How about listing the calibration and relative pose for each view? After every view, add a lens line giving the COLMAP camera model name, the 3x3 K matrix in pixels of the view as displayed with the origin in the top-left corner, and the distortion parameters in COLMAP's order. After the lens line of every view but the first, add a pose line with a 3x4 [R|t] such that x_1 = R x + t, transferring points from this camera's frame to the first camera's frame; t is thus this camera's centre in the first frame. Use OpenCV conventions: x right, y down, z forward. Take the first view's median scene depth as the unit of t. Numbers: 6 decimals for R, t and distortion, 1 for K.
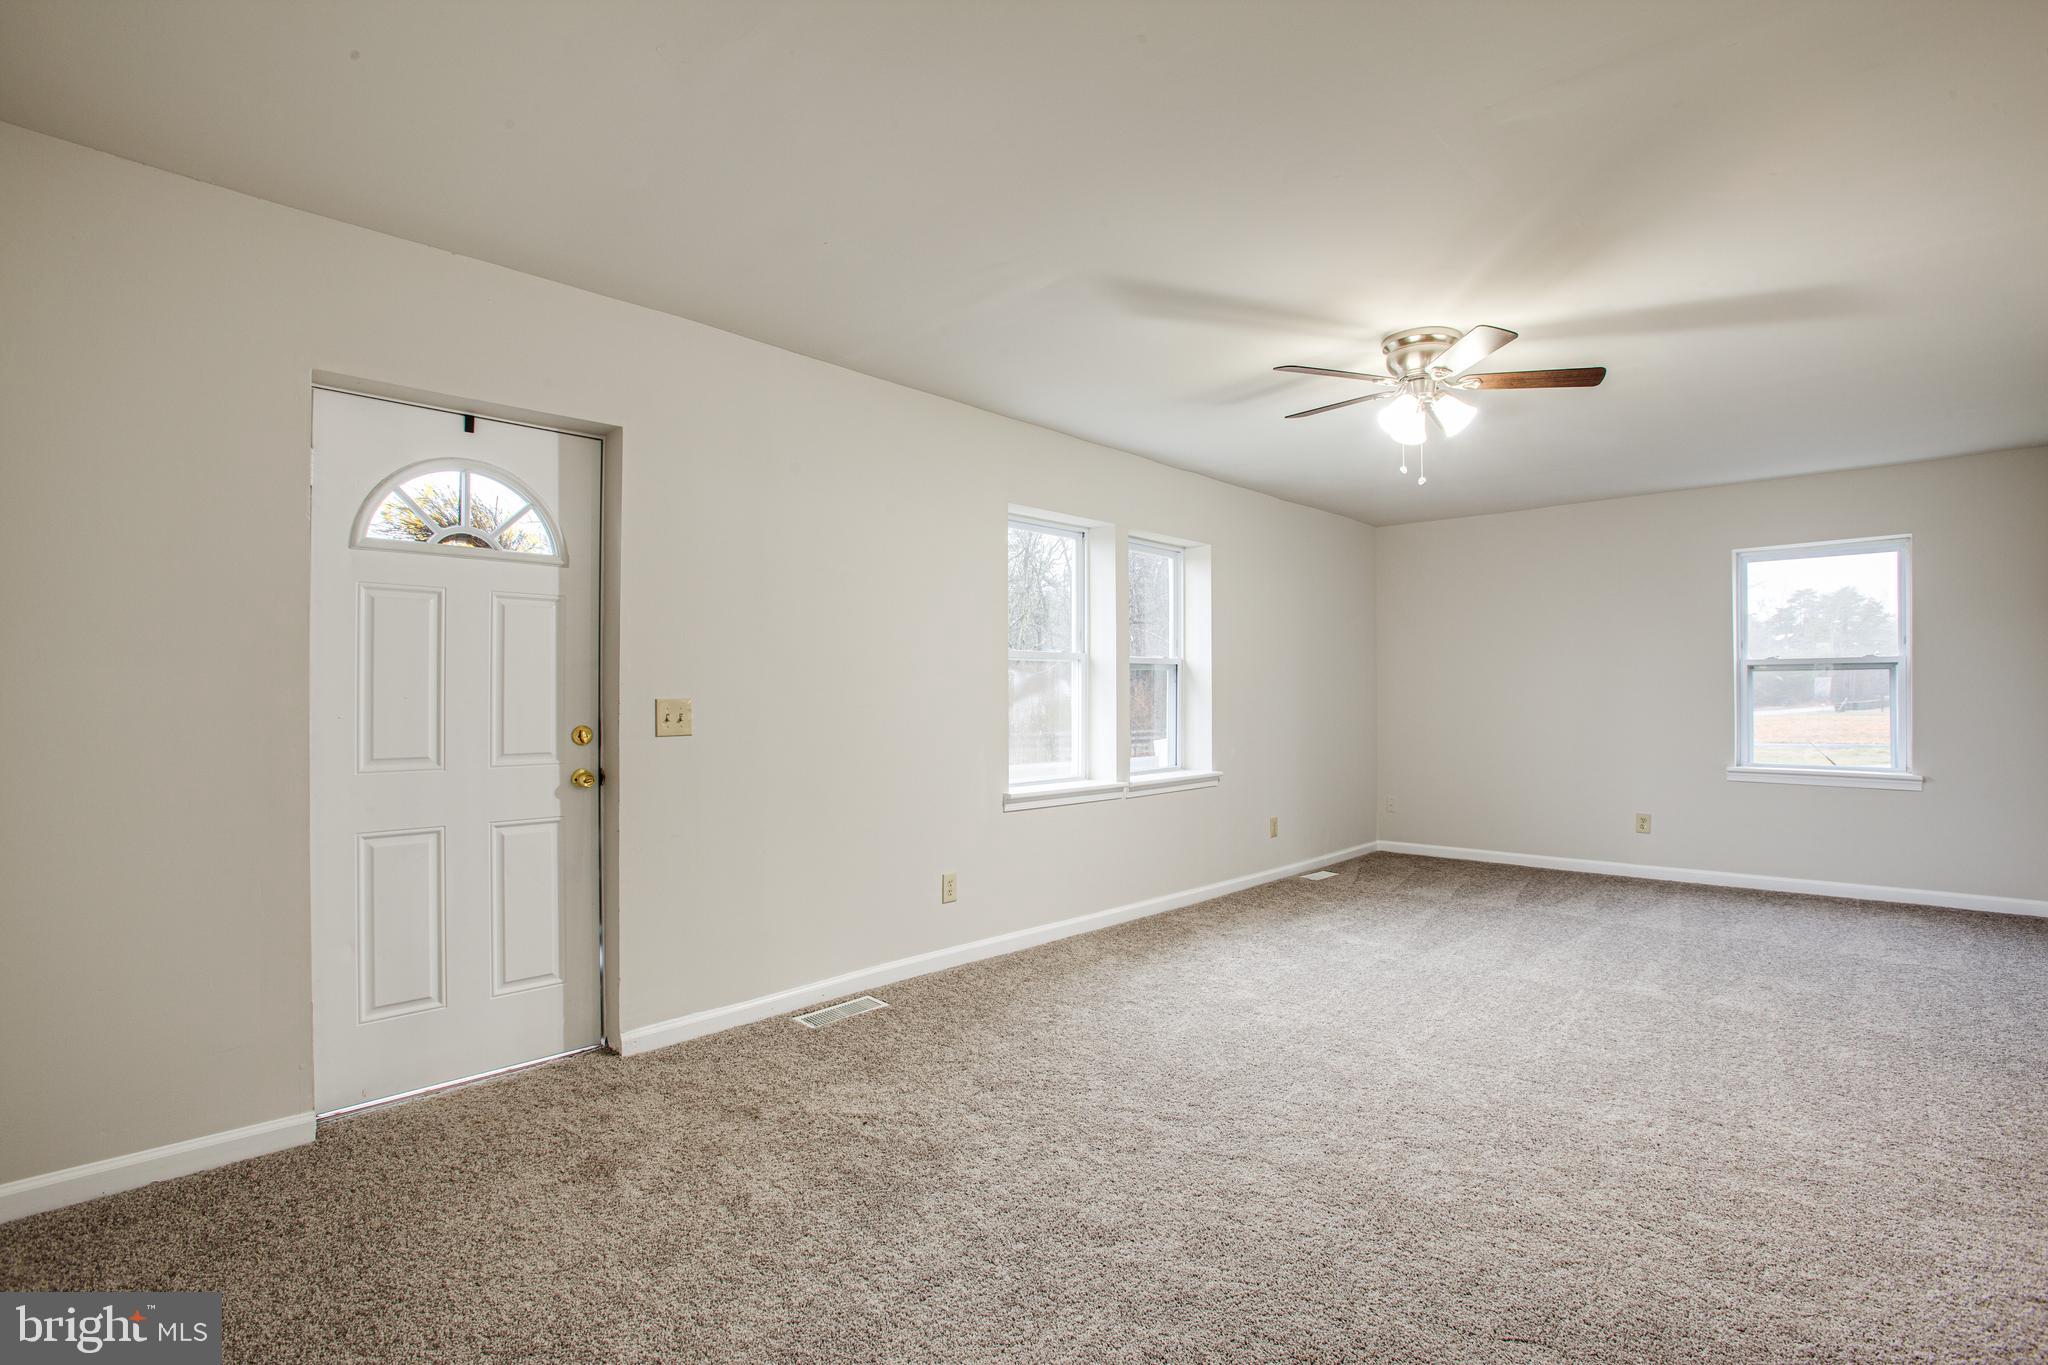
lens RADIAL K [[942.9, 0, 1012.0], [0, 942.9, 685.9], [0, 0, 1]] dist [-0.072132, 0.027952]
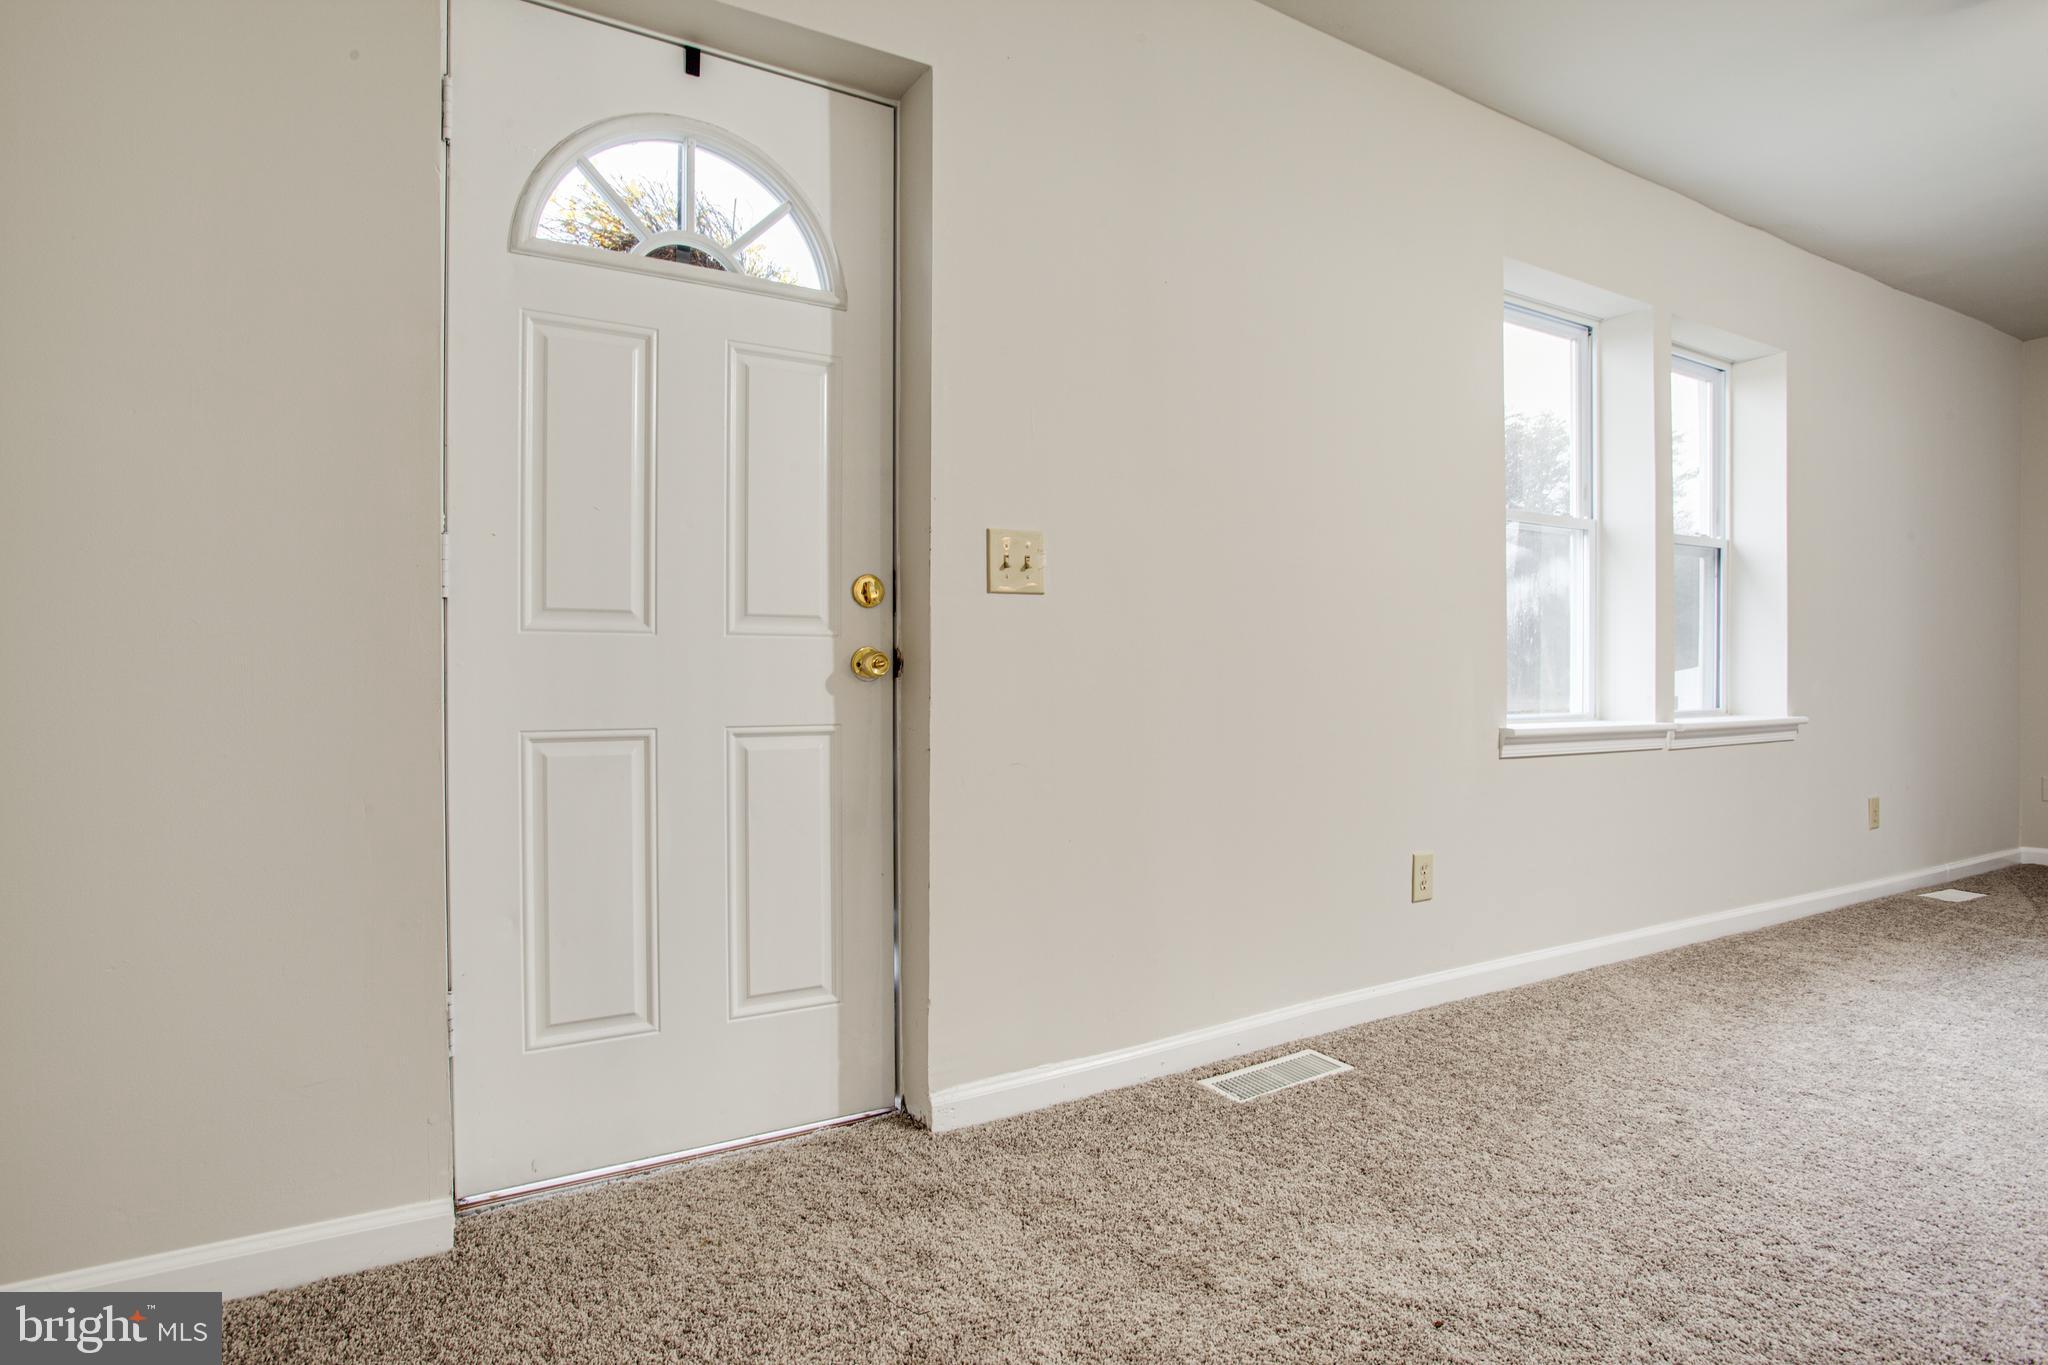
lens RADIAL K [[1090.1, 0, 1012.0], [0, 1090.1, 682.4], [0, 0, 1]] dist [-0.078302, 0.048495]
pose [[0.970191, -0.001859, -0.242335, -0.206208], [0.004286, 0.999946, 0.009490, 0.107503], [0.242304, -0.010246, 0.970146, 0.347274]]
